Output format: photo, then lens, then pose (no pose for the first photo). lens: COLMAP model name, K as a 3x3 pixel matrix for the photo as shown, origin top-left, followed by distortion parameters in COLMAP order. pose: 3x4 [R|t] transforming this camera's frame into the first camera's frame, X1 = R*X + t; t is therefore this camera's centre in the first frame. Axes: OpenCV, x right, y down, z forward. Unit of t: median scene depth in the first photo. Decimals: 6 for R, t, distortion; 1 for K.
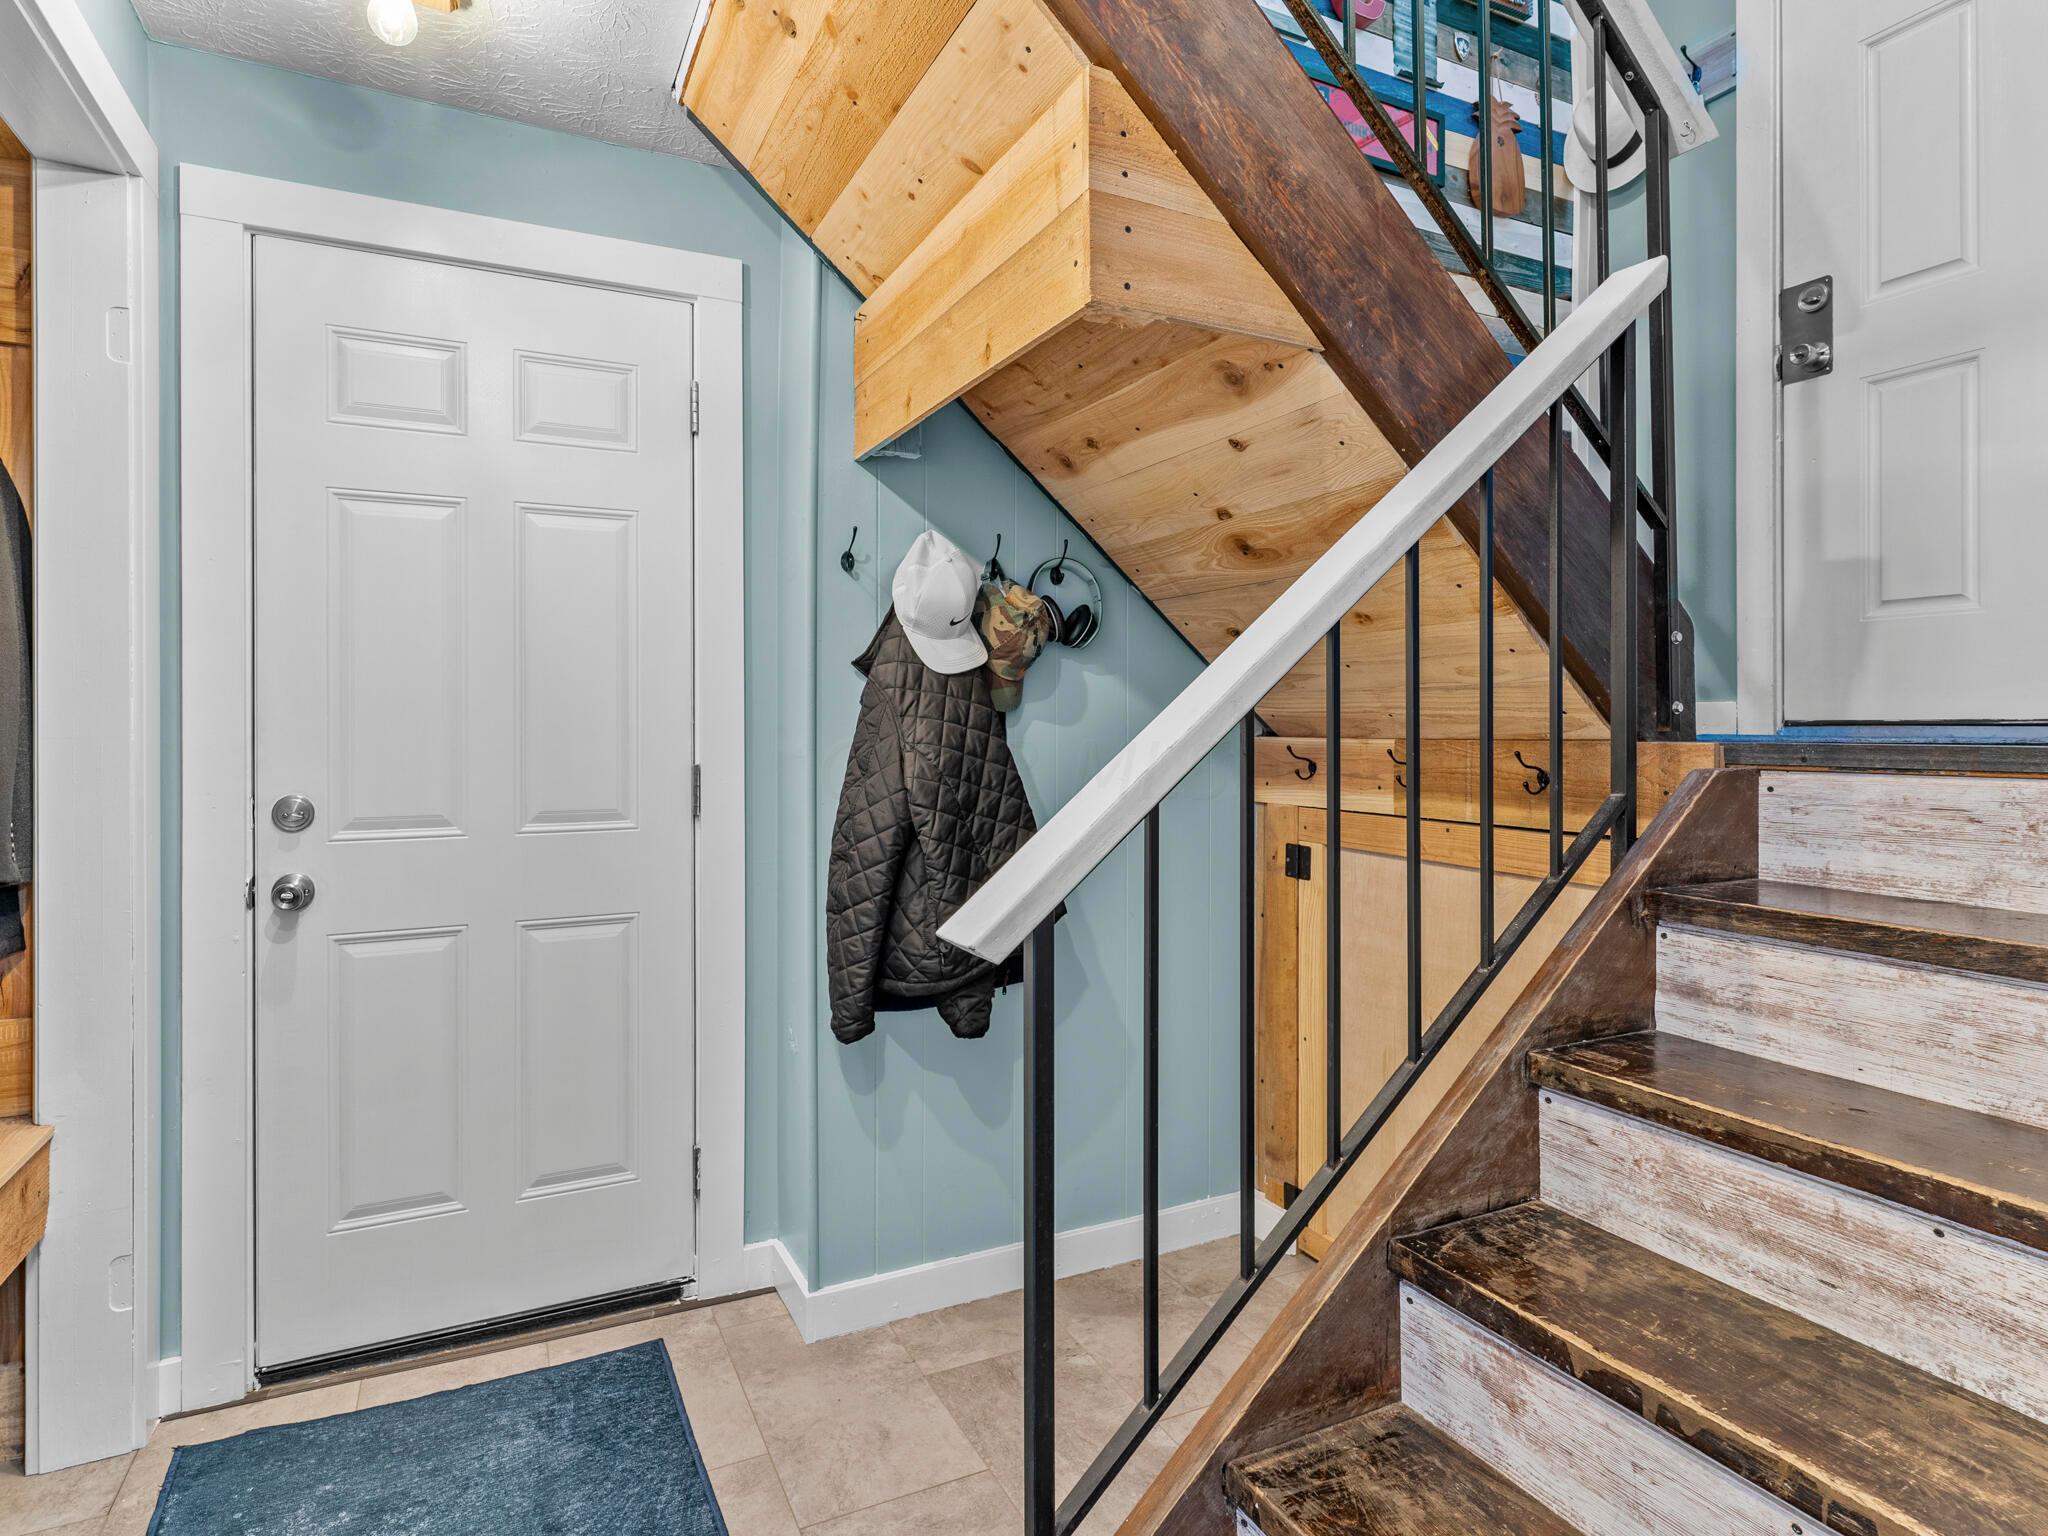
lens RADIAL K [[1132.7, 0, 1022.3], [0, 1132.7, 714.4], [0, 0, 1]] dist [0.000270, -0.000056]
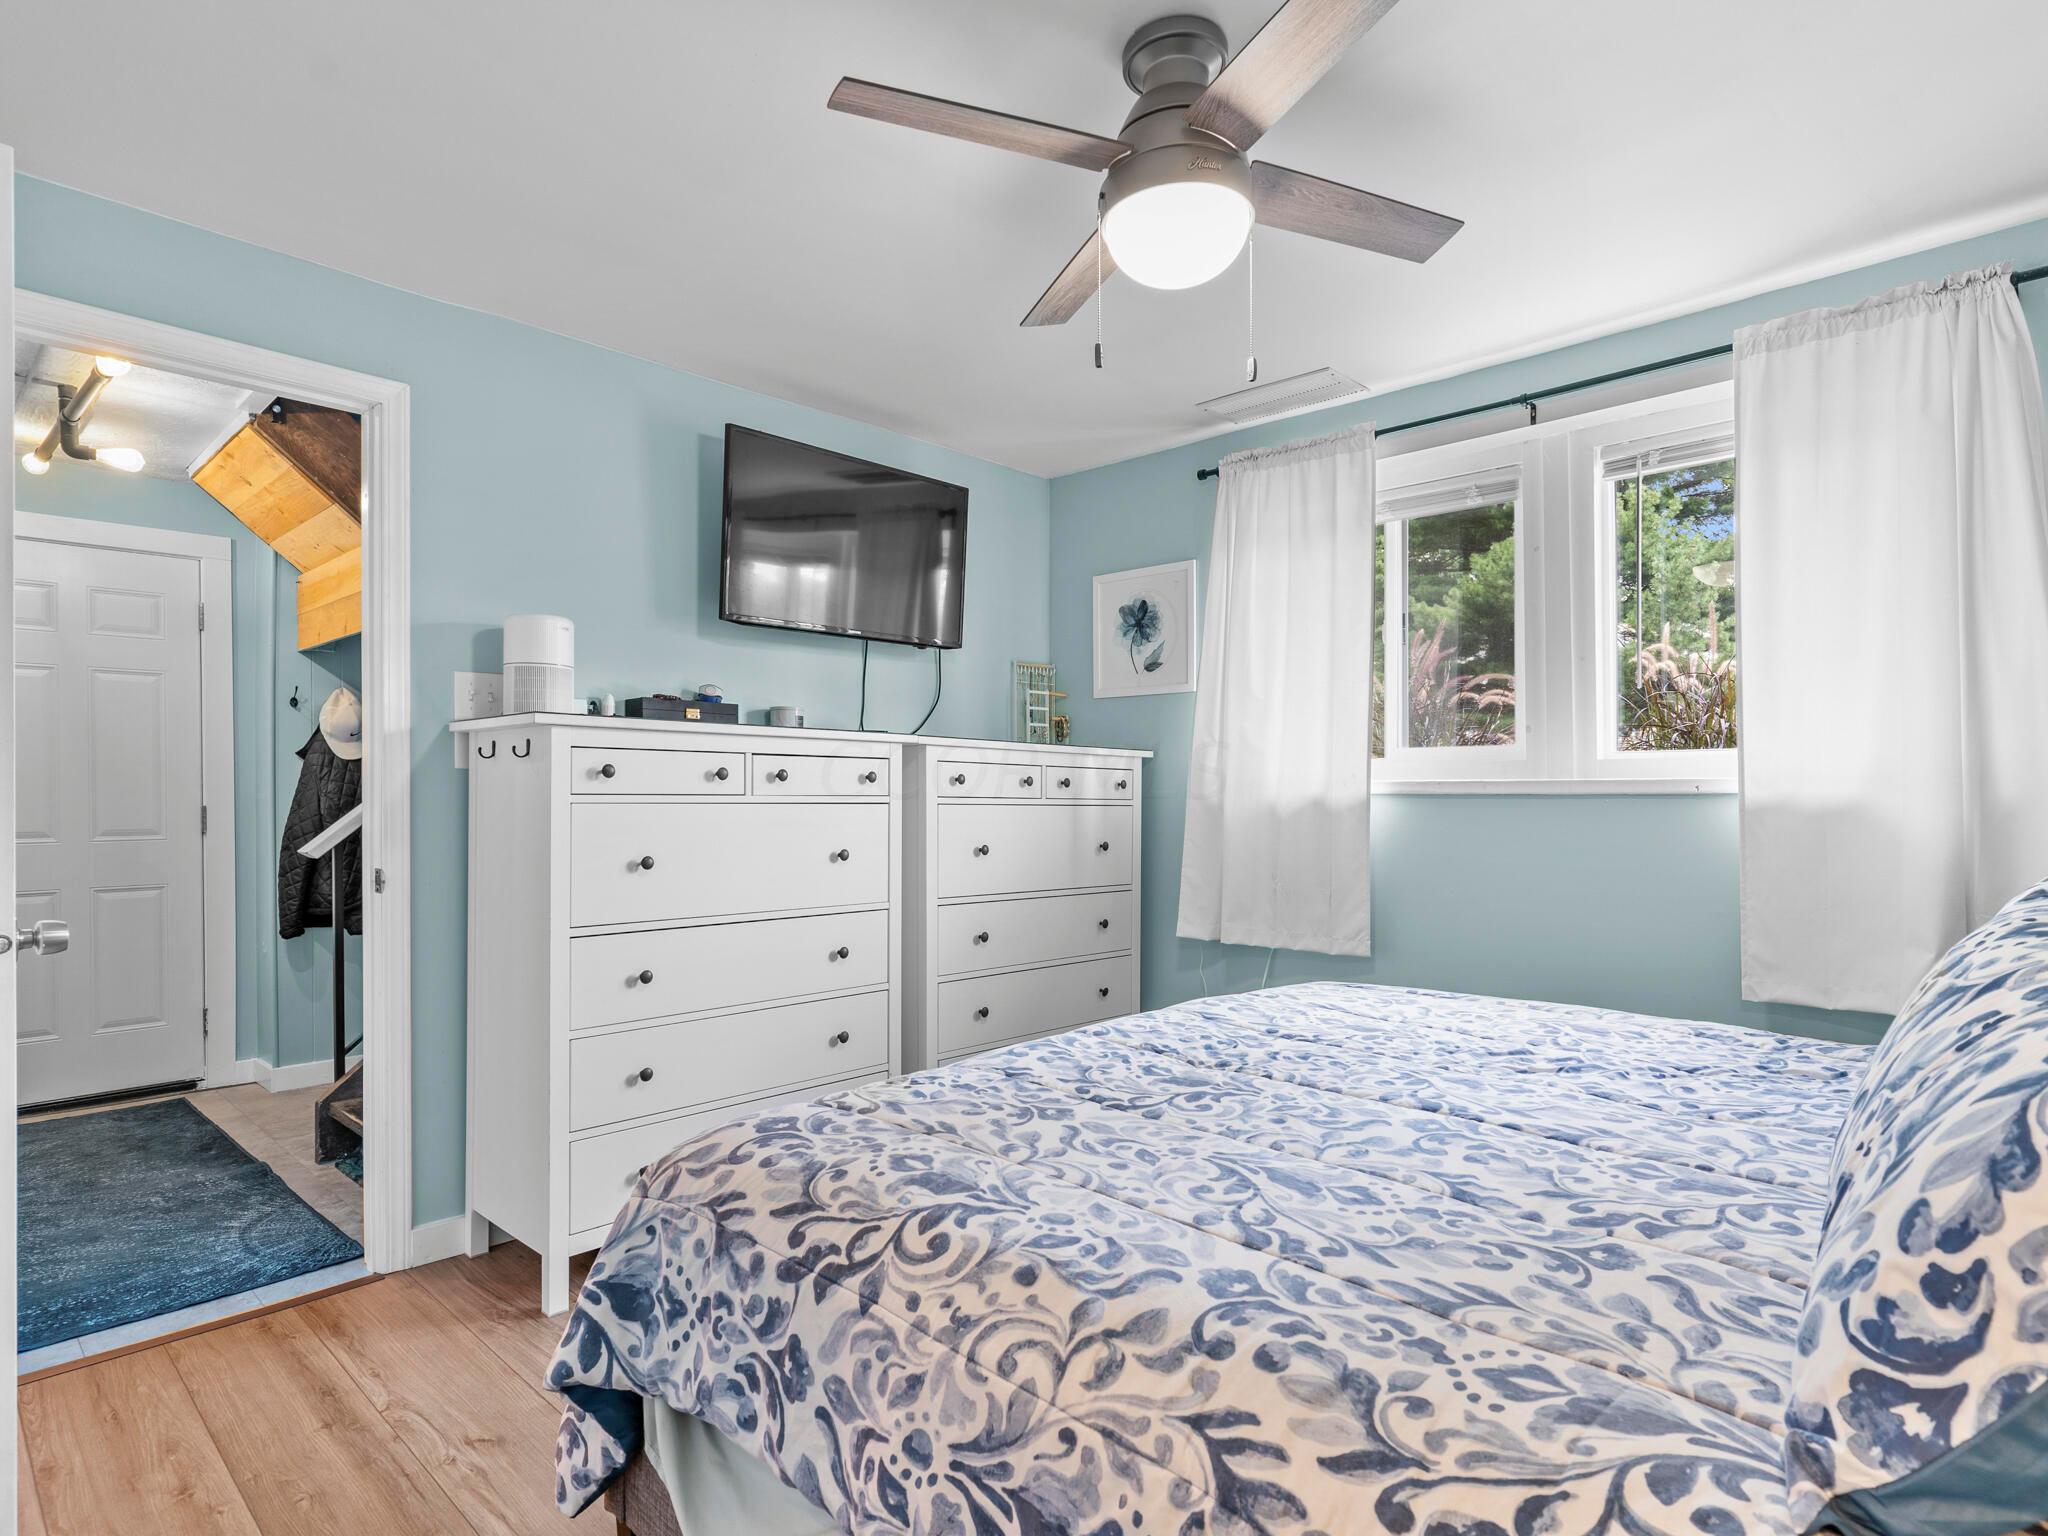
lens RADIAL K [[1099.3, 0, 1024.0], [0, 1099.3, 768.0], [0, 0, 1]] dist [0.004112, 0.000052]
pose [[0.939068, -0.003004, 0.343718, 0.395306], [-0.000963, 0.999935, 0.011369, -0.042872], [-0.343729, -0.011007, 0.939004, -1.293203]]
